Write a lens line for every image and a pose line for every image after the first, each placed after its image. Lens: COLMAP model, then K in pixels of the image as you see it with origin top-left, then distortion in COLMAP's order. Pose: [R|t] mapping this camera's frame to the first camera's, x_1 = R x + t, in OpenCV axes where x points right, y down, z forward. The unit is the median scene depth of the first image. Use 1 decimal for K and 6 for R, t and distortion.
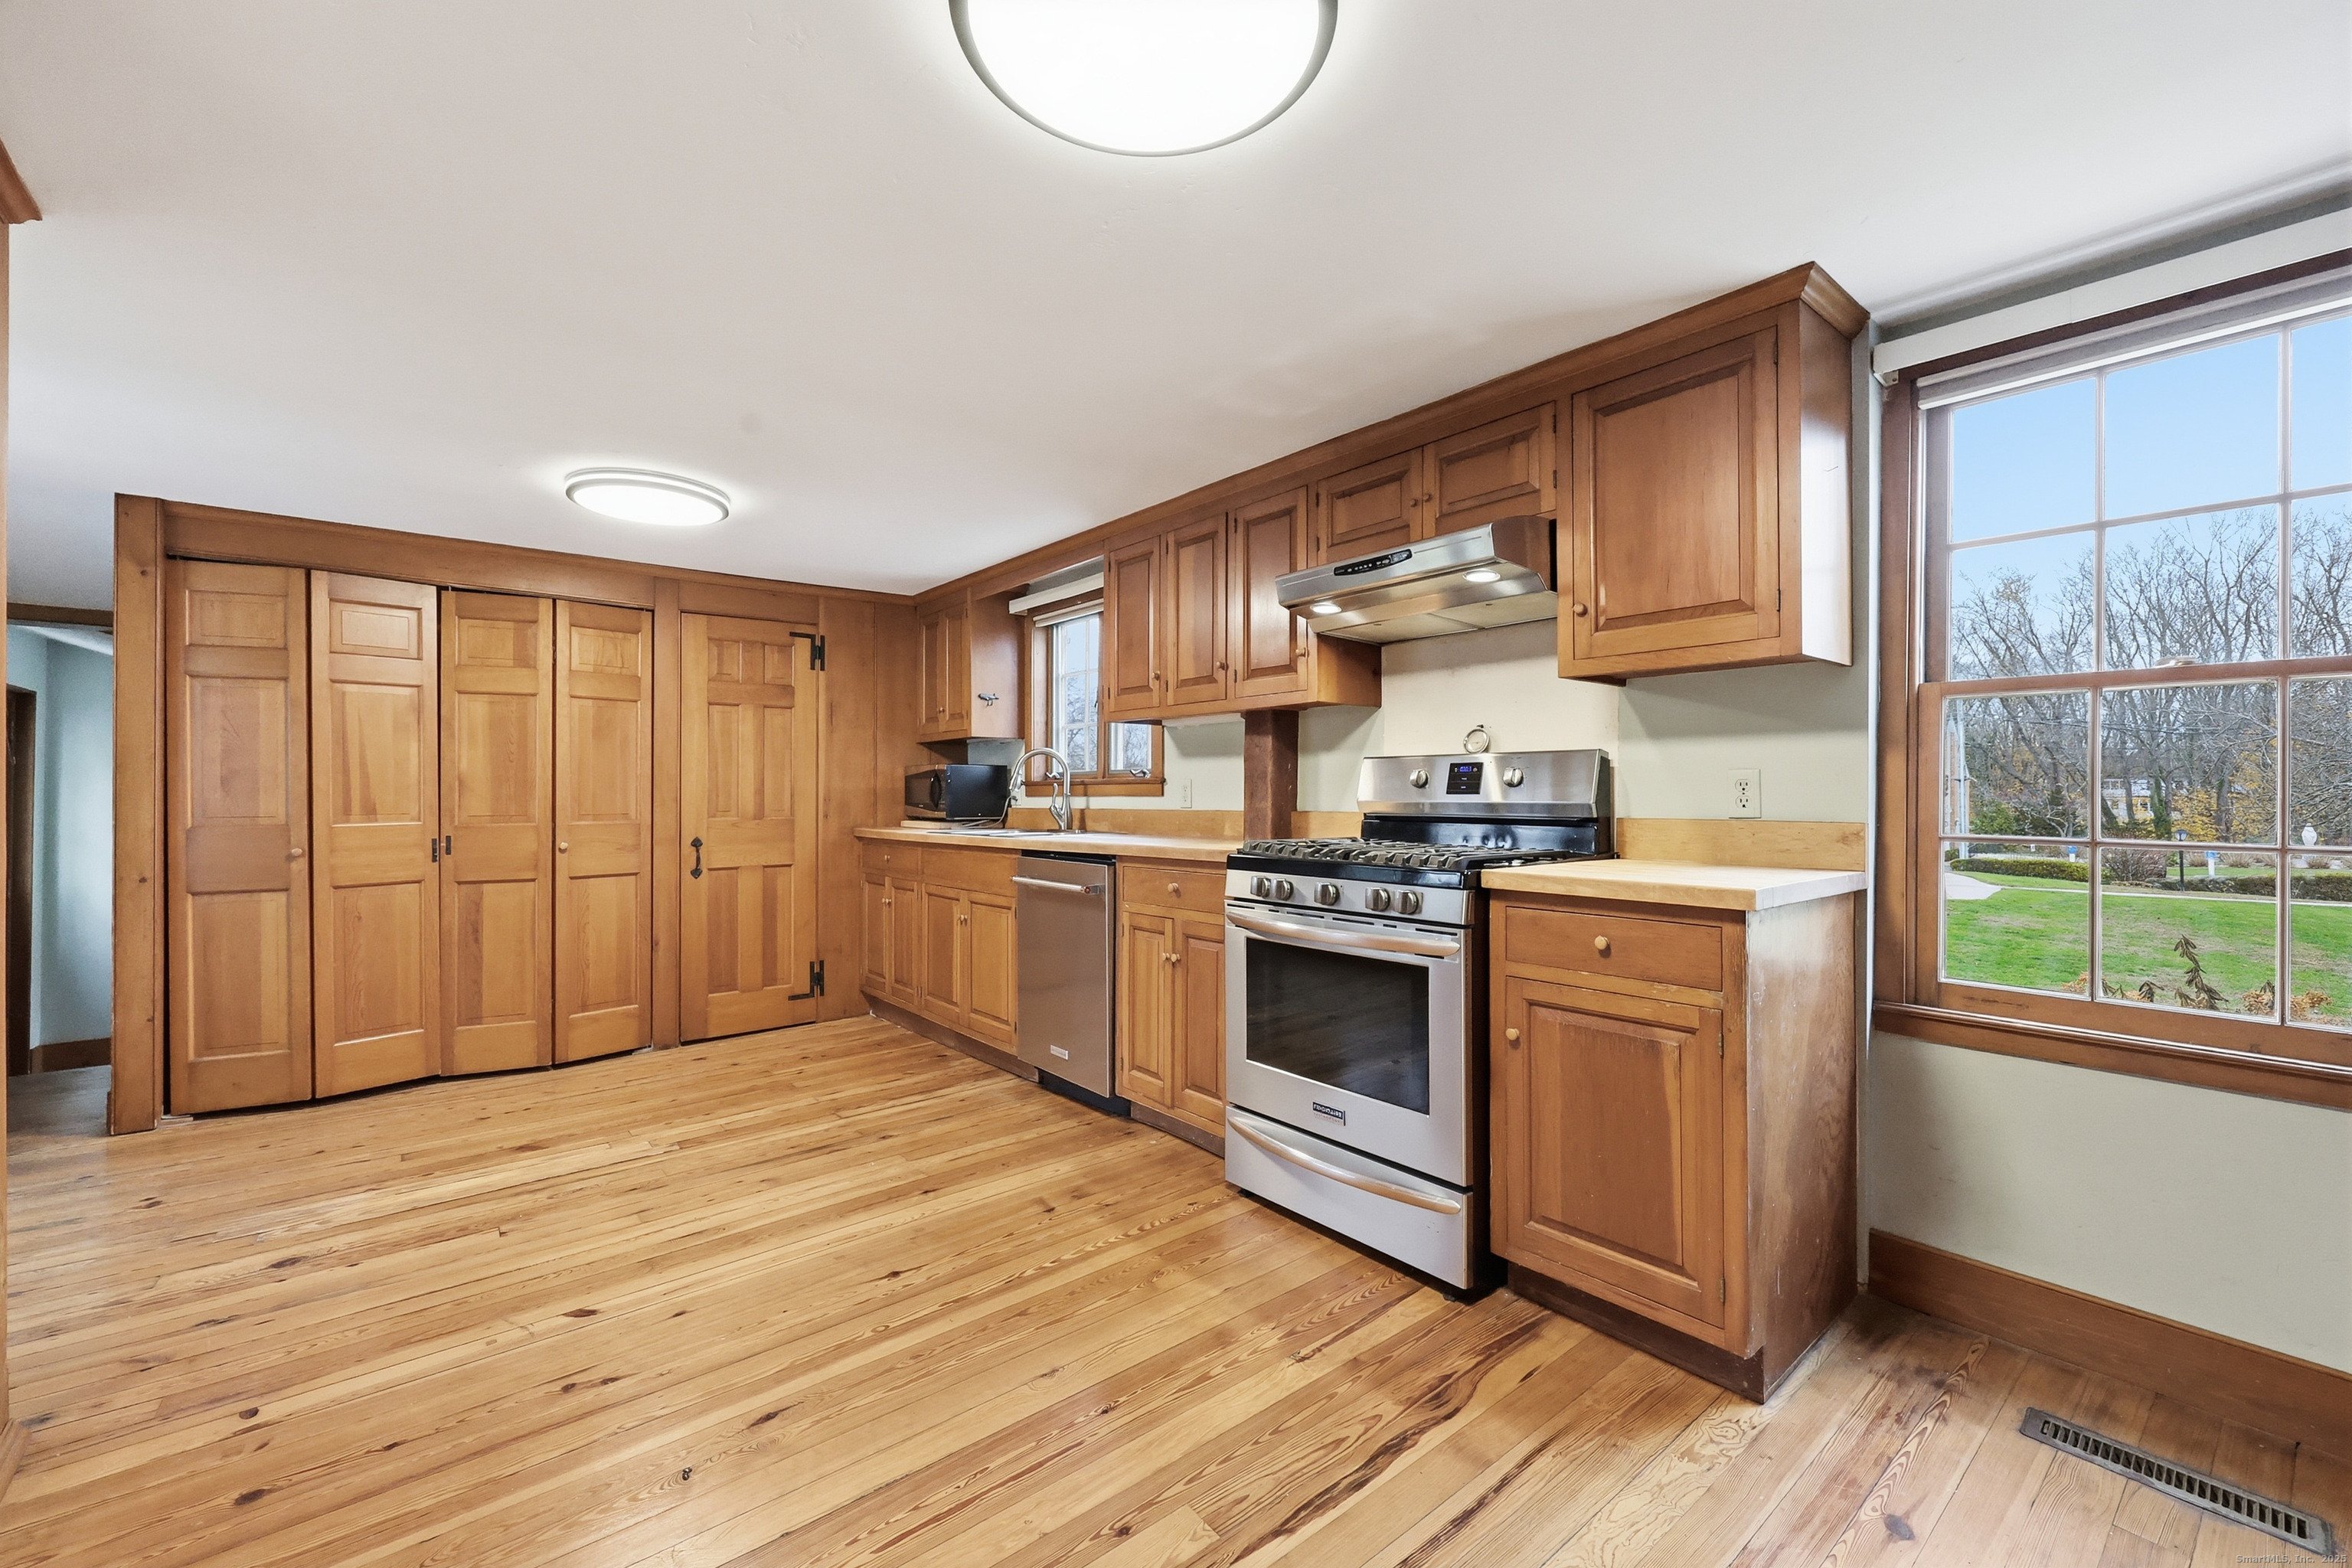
lens RADIAL K [[942.5, 0, 1199.4], [0, 942.5, 785.9], [0, 0, 1]] dist [0.001311, 0.000901]
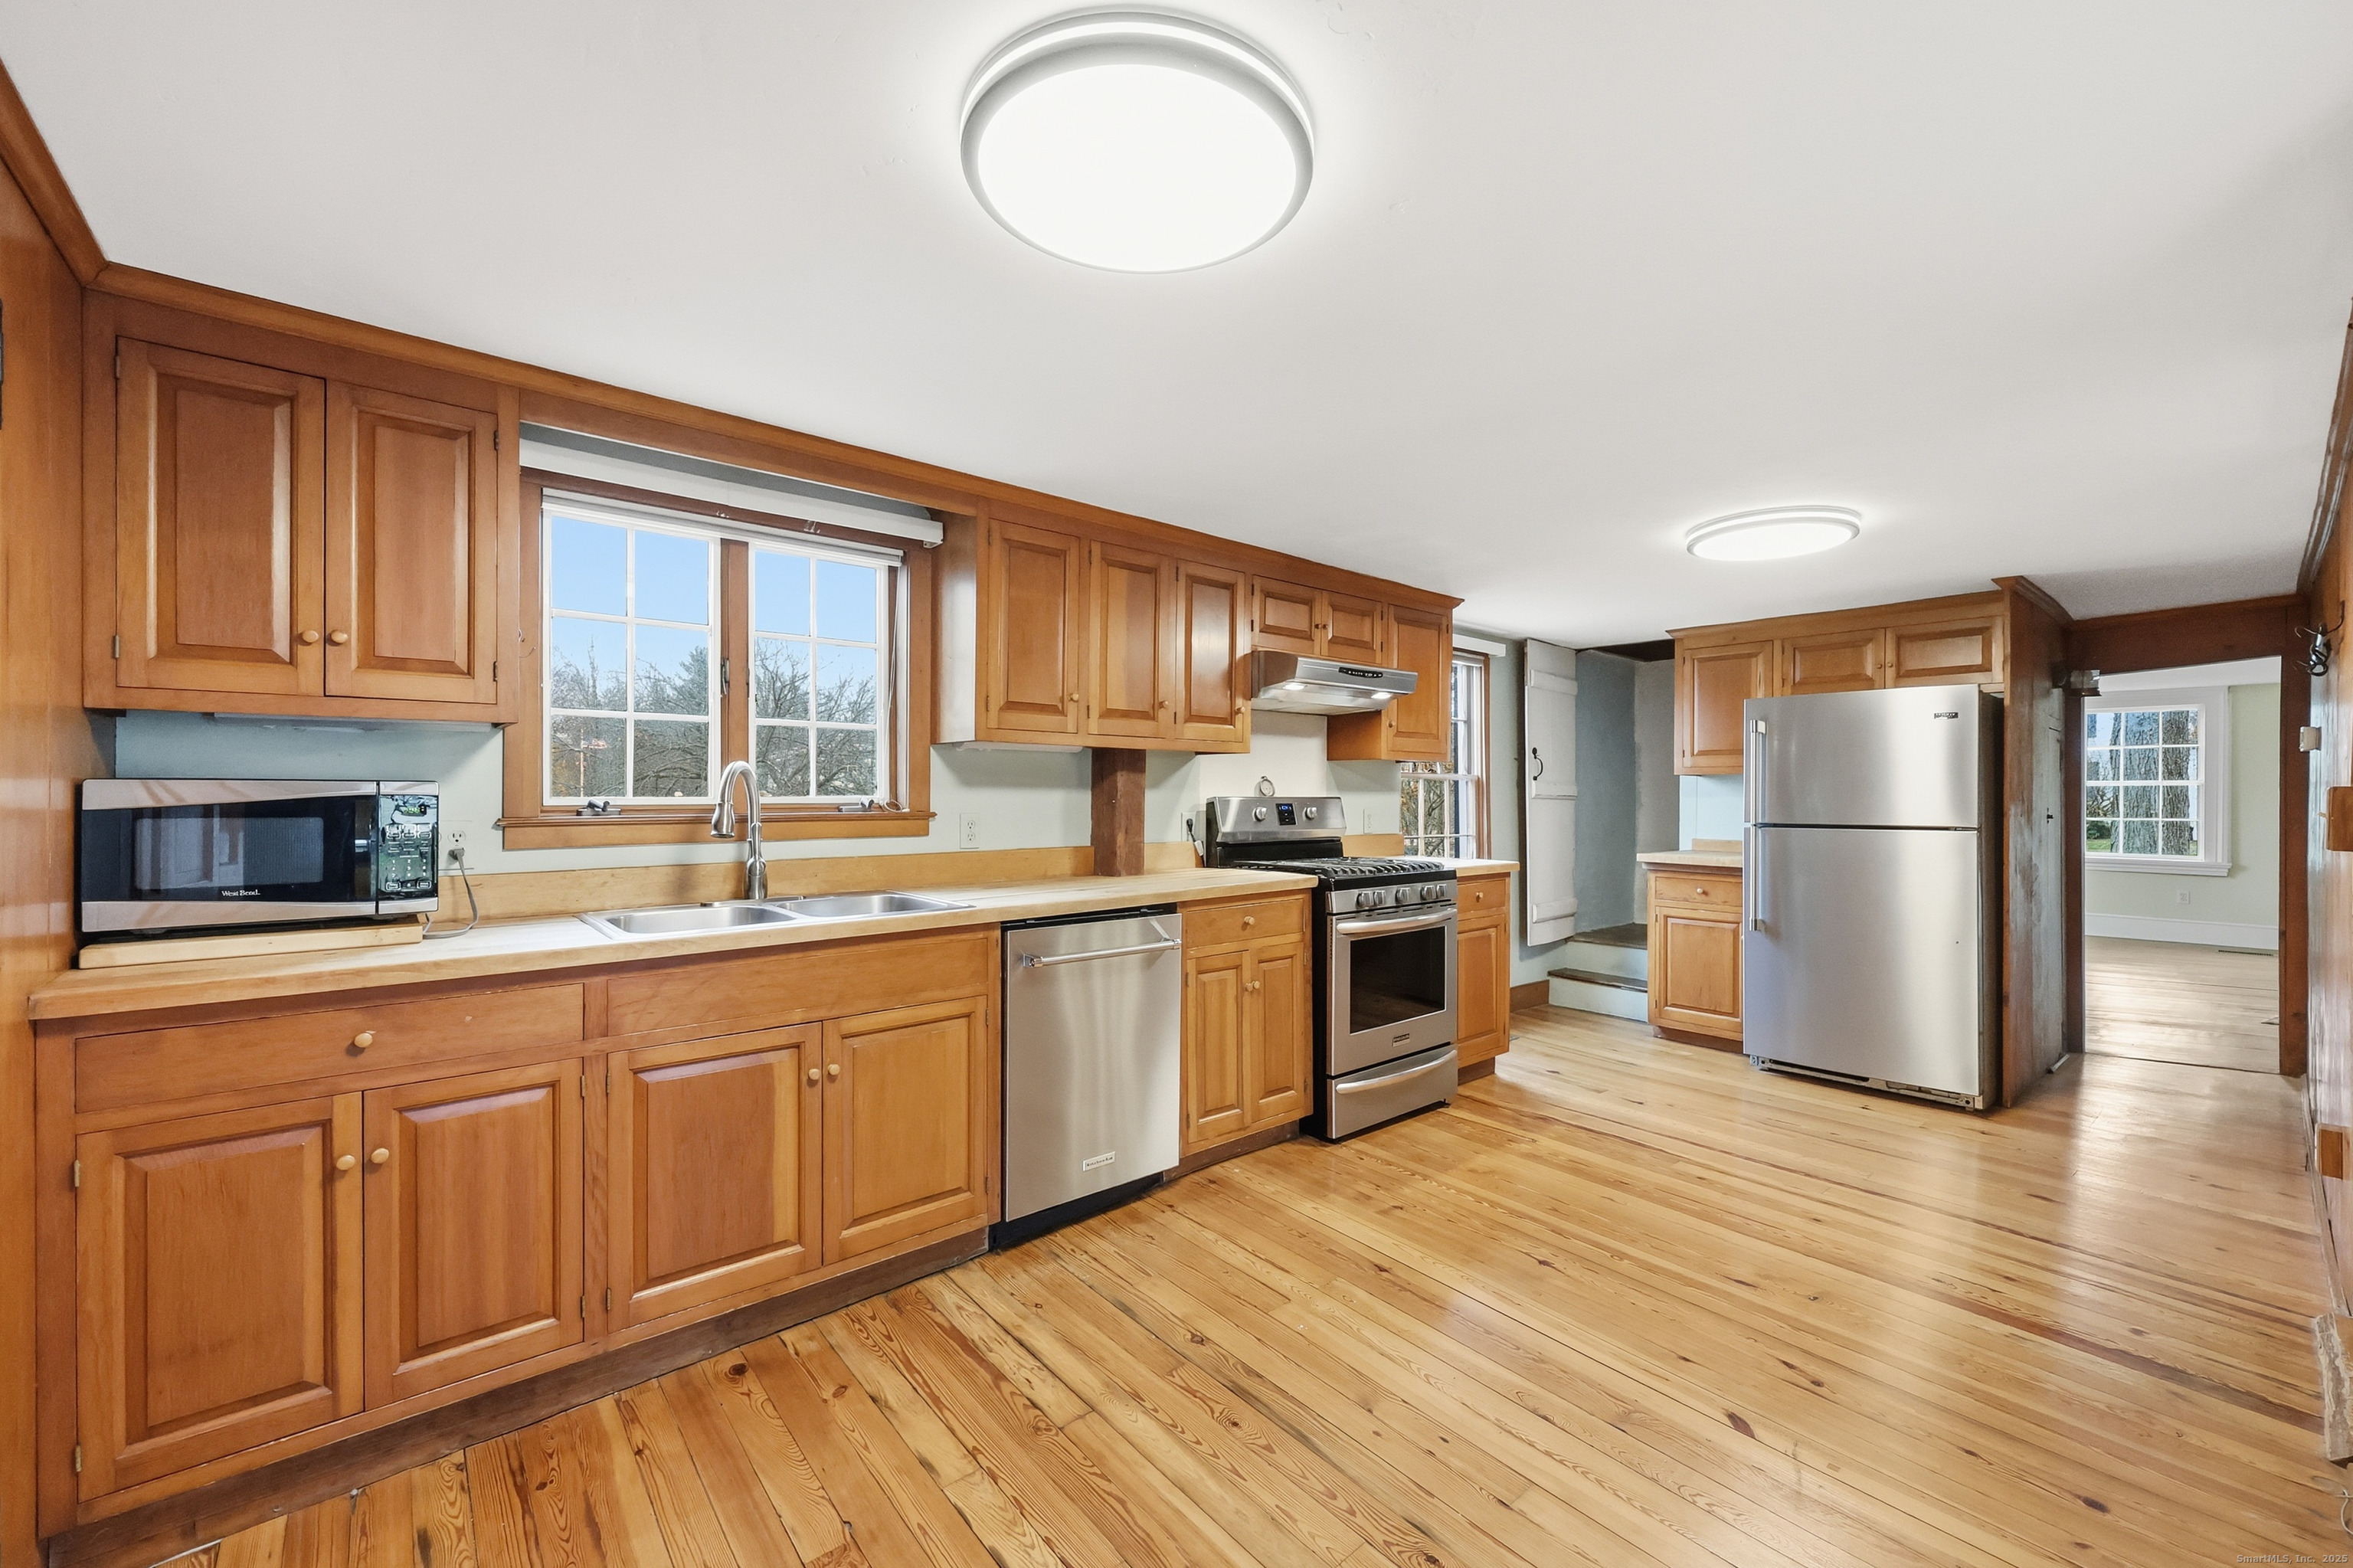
lens RADIAL K [[942.9, 0, 1177.2], [0, 942.9, 793.0], [0, 0, 1]] dist [0.001311, 0.000901]
pose [[0.002411, -0.000982, 0.999997, -0.928239], [-0.012800, 0.999918, 0.001013, -0.031250], [-0.999915, -0.012802, 0.002398, 0.914709]]
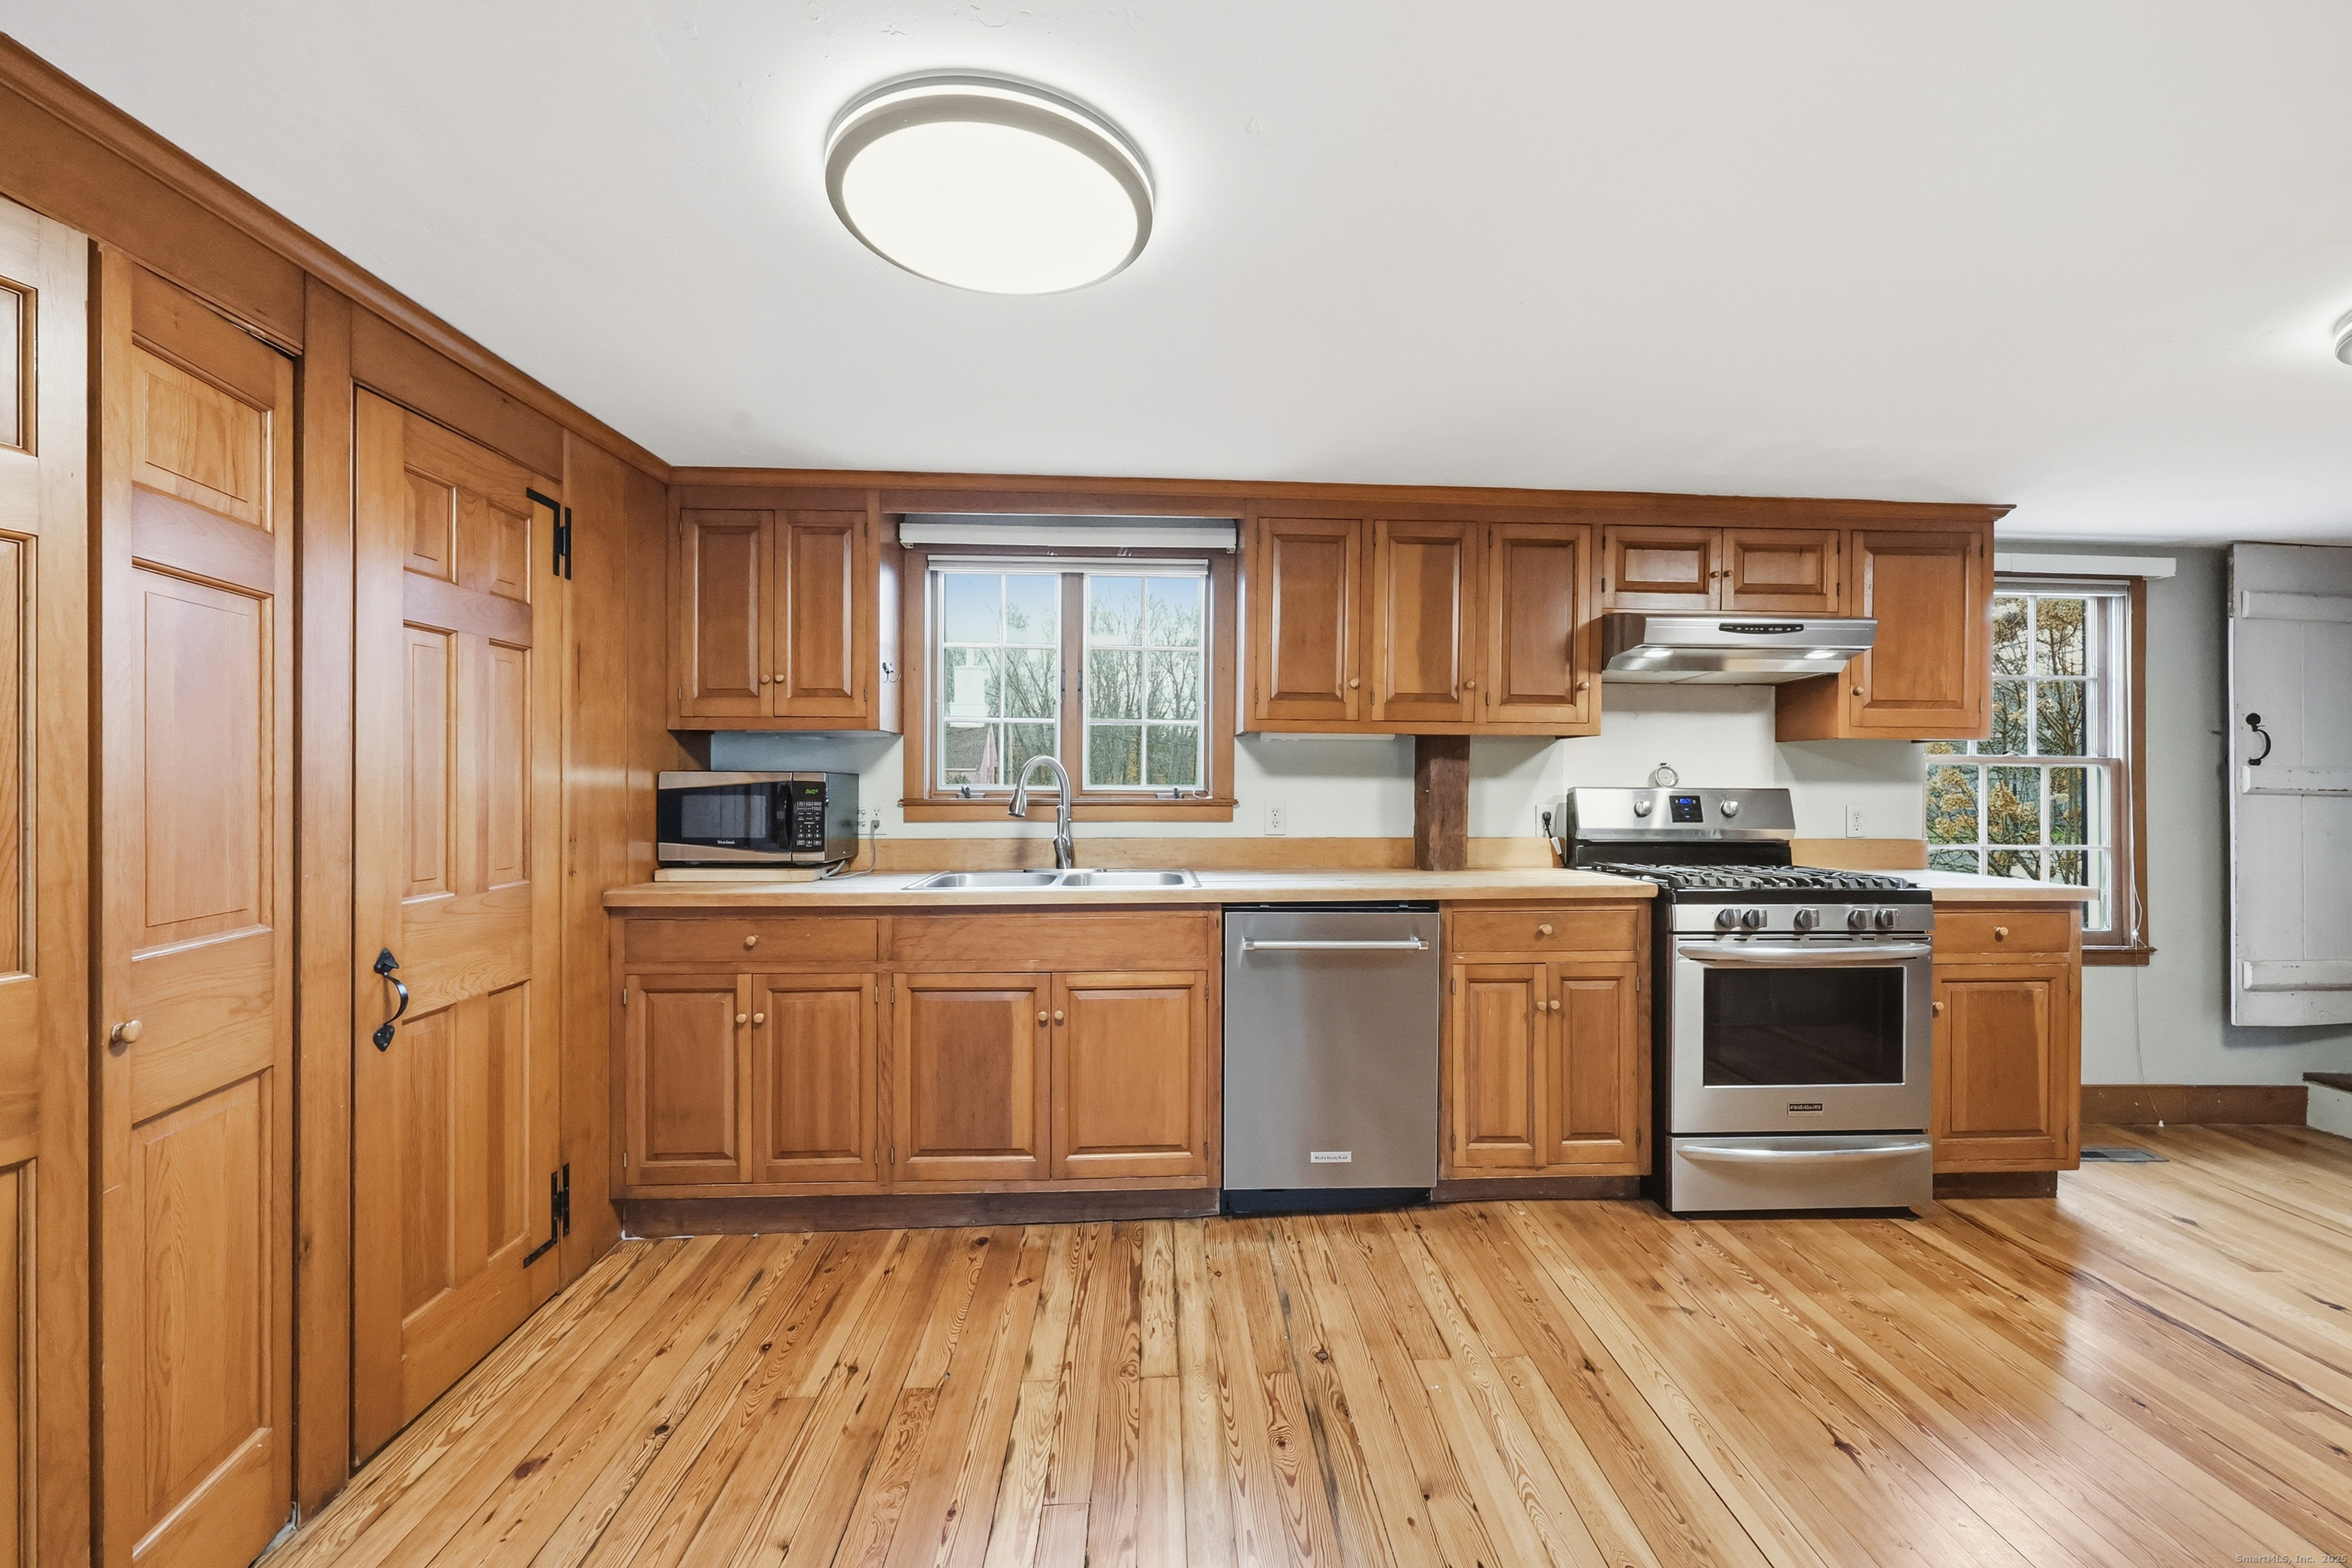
lens RADIAL K [[942.5, 0, 1193.2], [0, 942.5, 789.2], [0, 0, 1]] dist [0.001311, 0.000901]
pose [[0.605186, -0.000867, 0.796083, -0.822946], [-0.012569, 0.999864, 0.010644, -0.029799], [-0.795985, -0.016447, 0.605093, 0.607451]]
